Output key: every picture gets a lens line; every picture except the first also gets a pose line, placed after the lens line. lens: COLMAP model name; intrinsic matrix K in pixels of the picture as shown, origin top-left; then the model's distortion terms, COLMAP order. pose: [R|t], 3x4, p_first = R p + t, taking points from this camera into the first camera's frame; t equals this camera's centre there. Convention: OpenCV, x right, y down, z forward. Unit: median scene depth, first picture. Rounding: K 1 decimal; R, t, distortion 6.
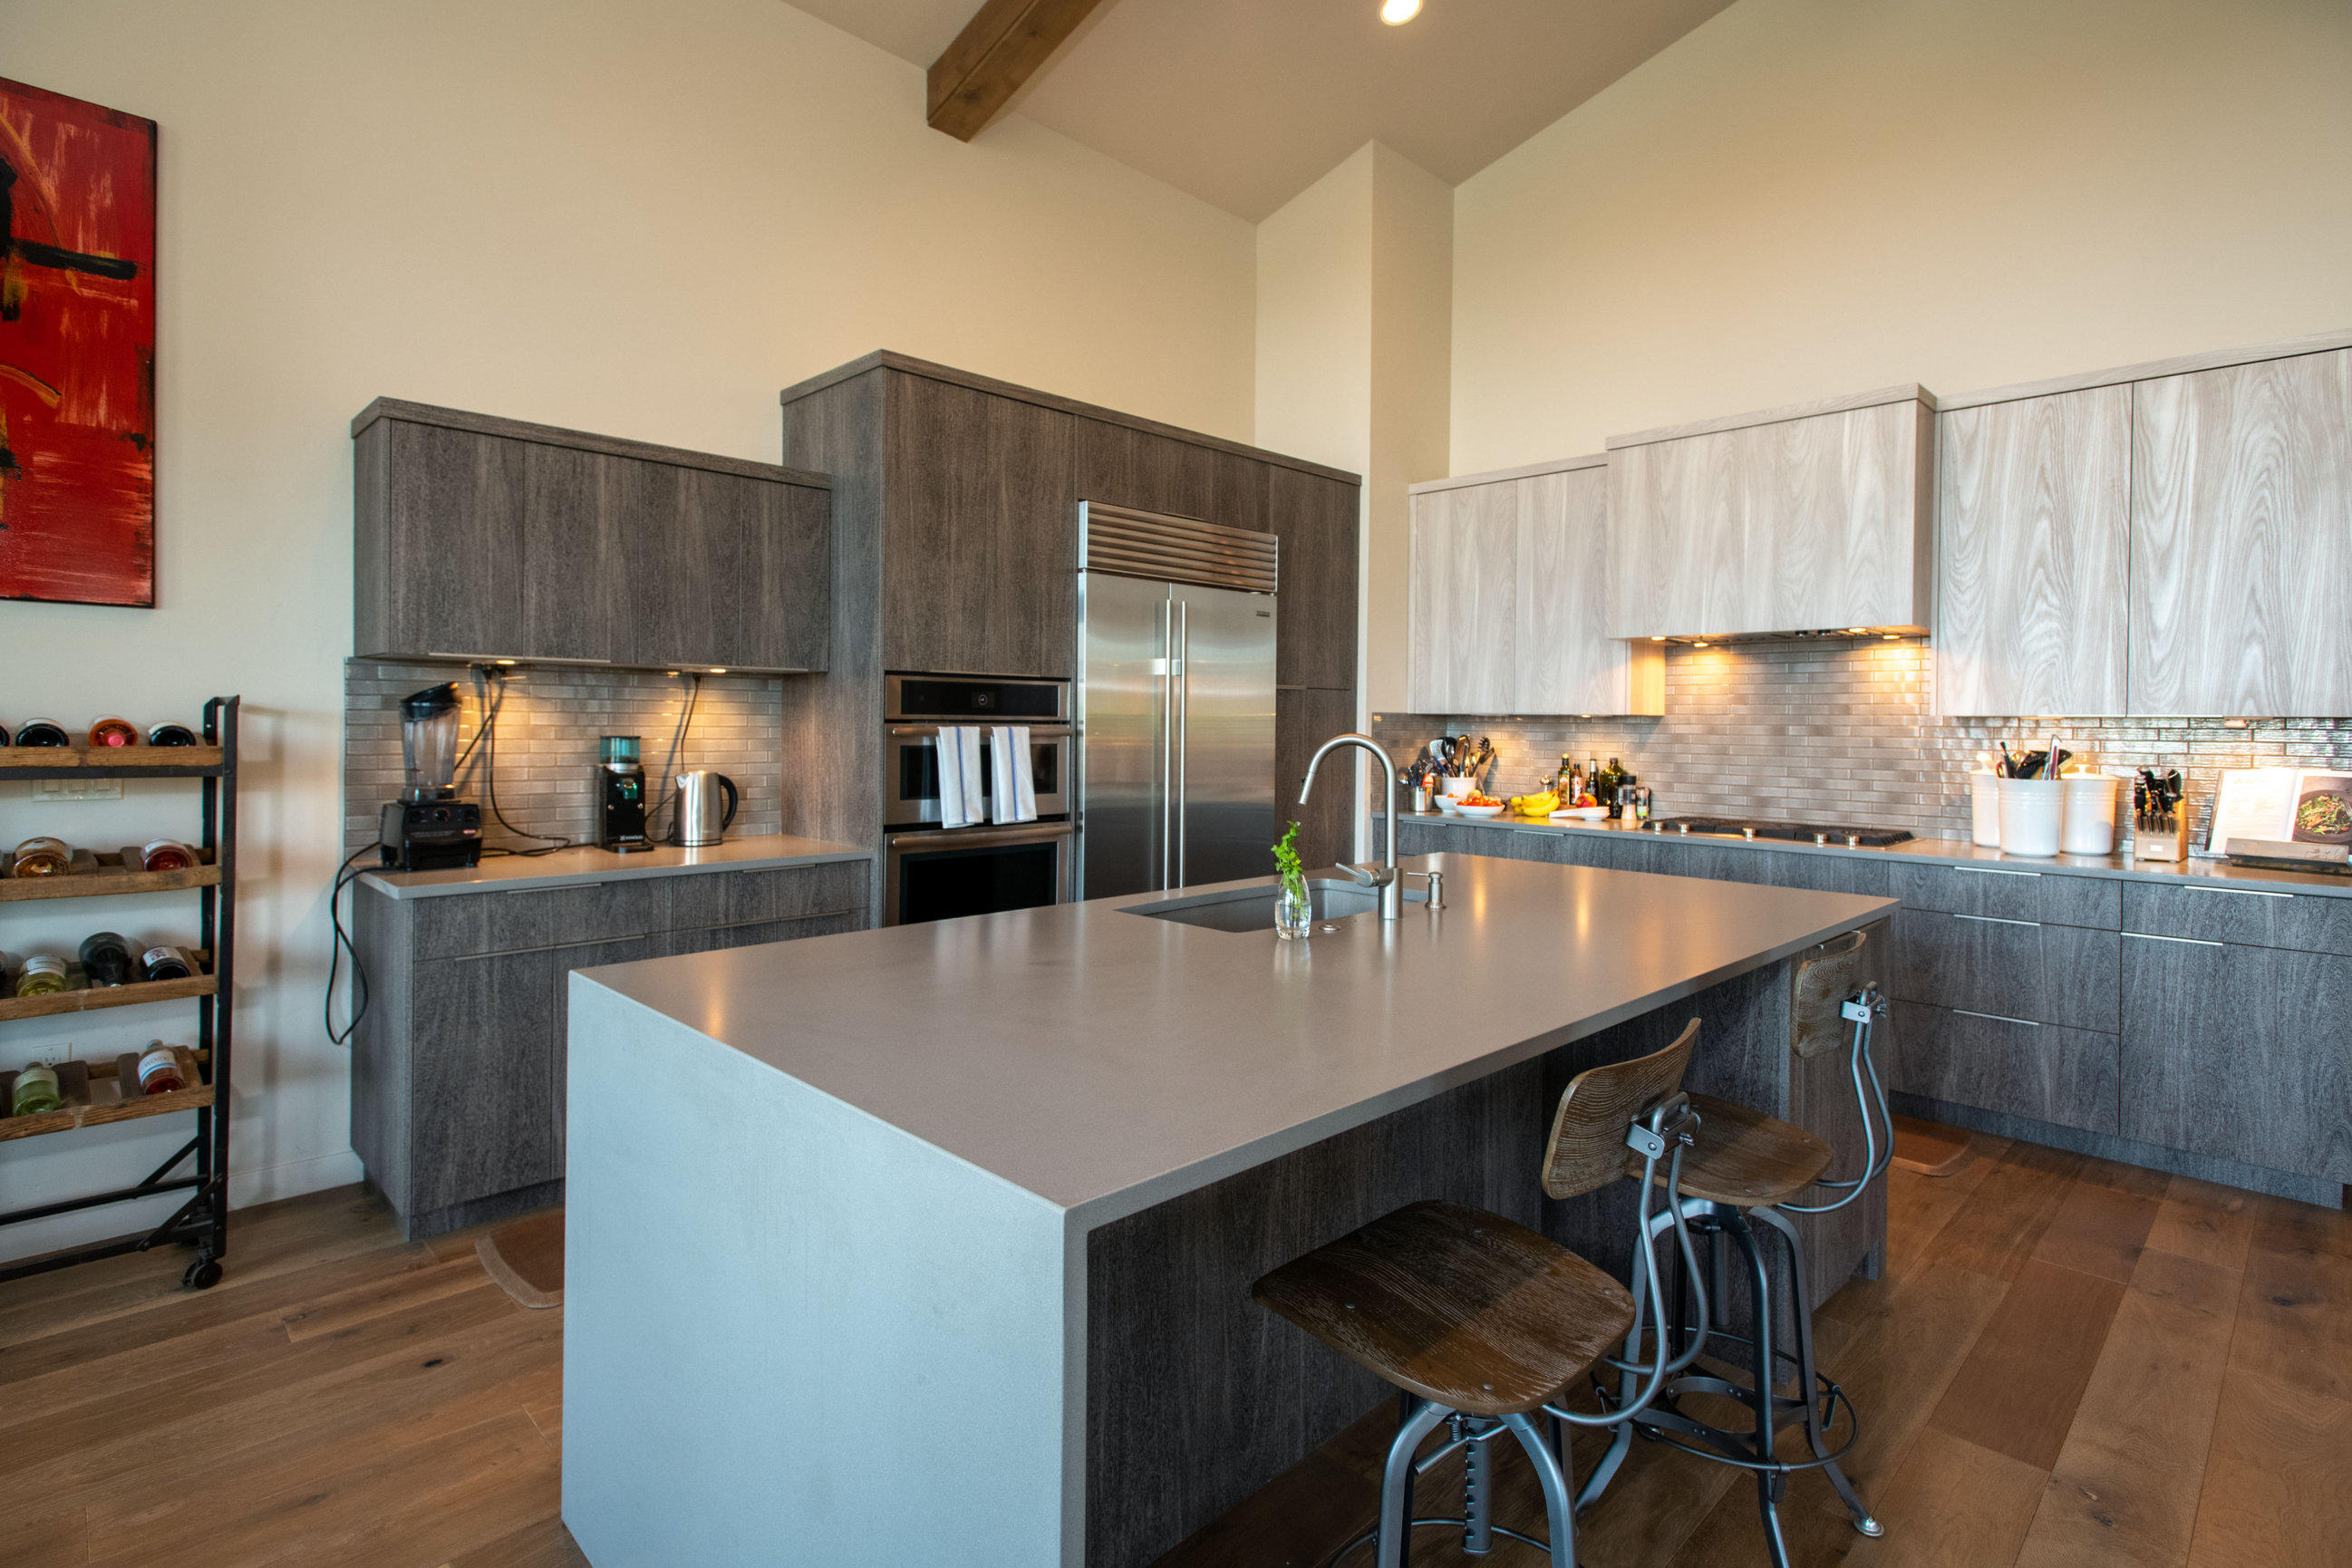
lens RADIAL K [[1150.9, 0, 1177.2], [0, 1150.9, 720.3], [0, 0, 1]] dist [-0.001598, -0.000388]
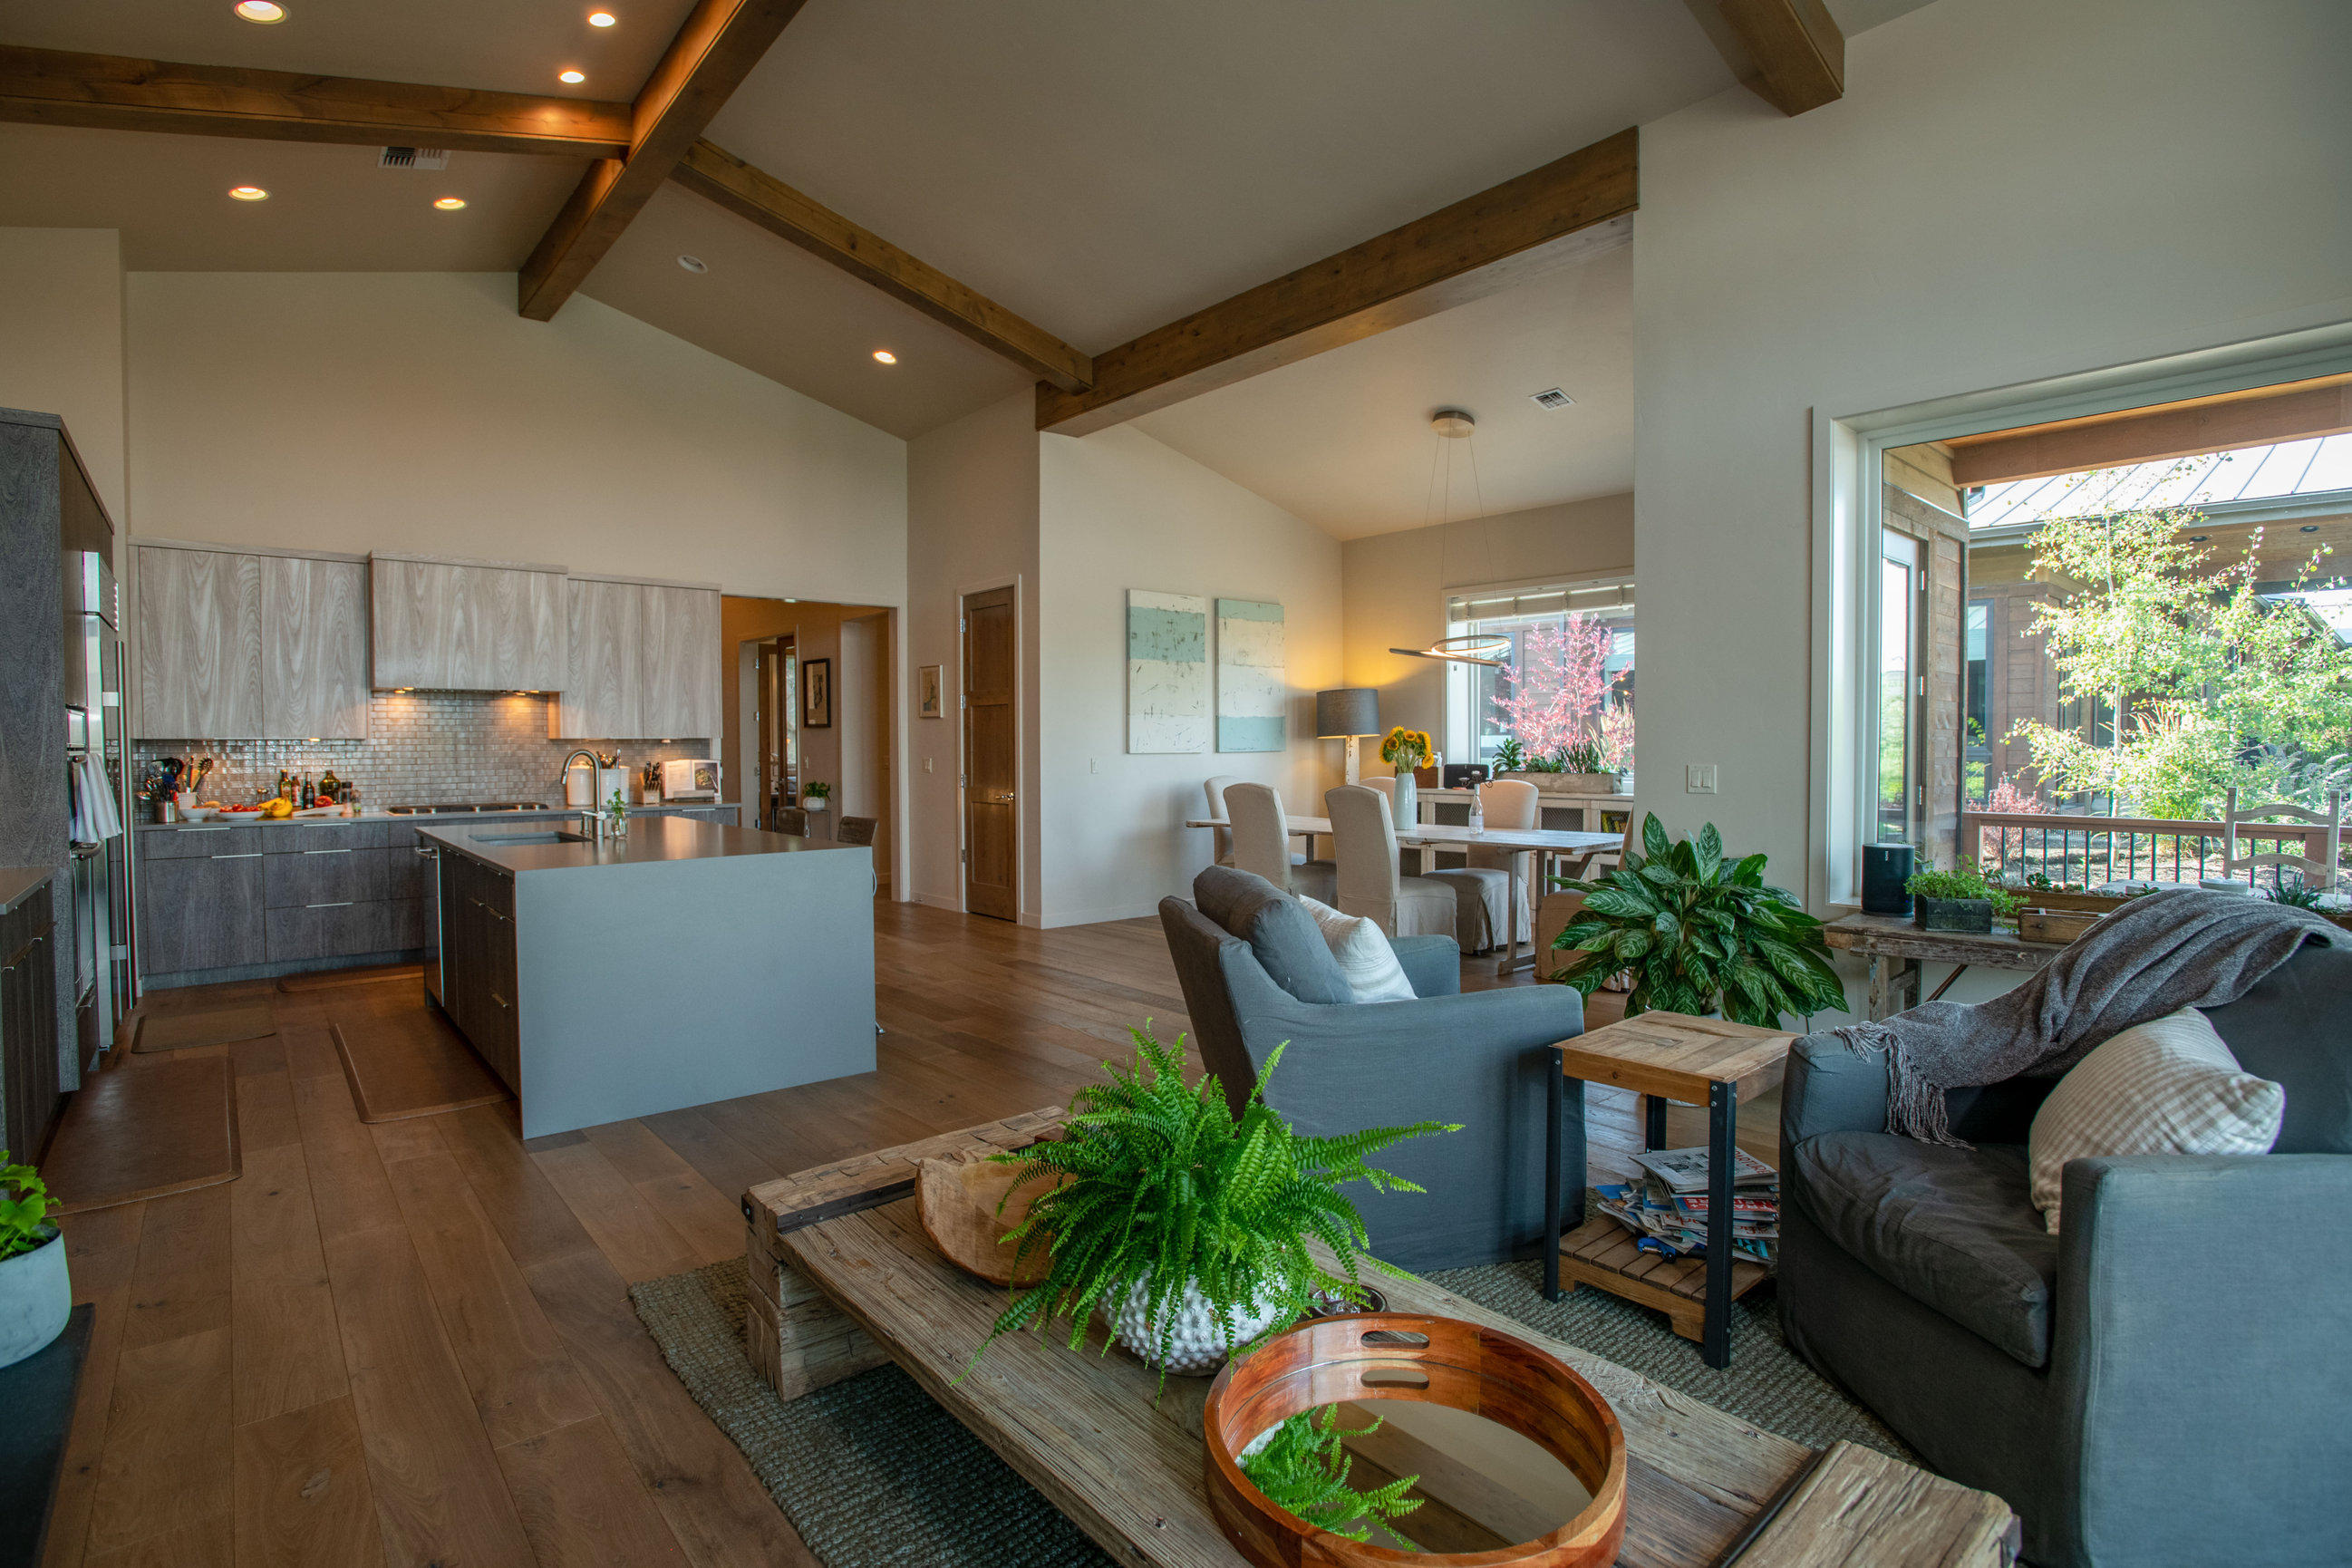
lens RADIAL K [[1146.3, 0, 1176.0], [0, 1146.3, 784.0], [0, 0, 1]] dist [-0.001274, -0.000170]
pose [[0.063600, -0.046323, 0.996900, -1.082184], [0.005651, 0.998923, 0.046056, -0.009200], [-0.997959, 0.002704, 0.063793, -0.124601]]
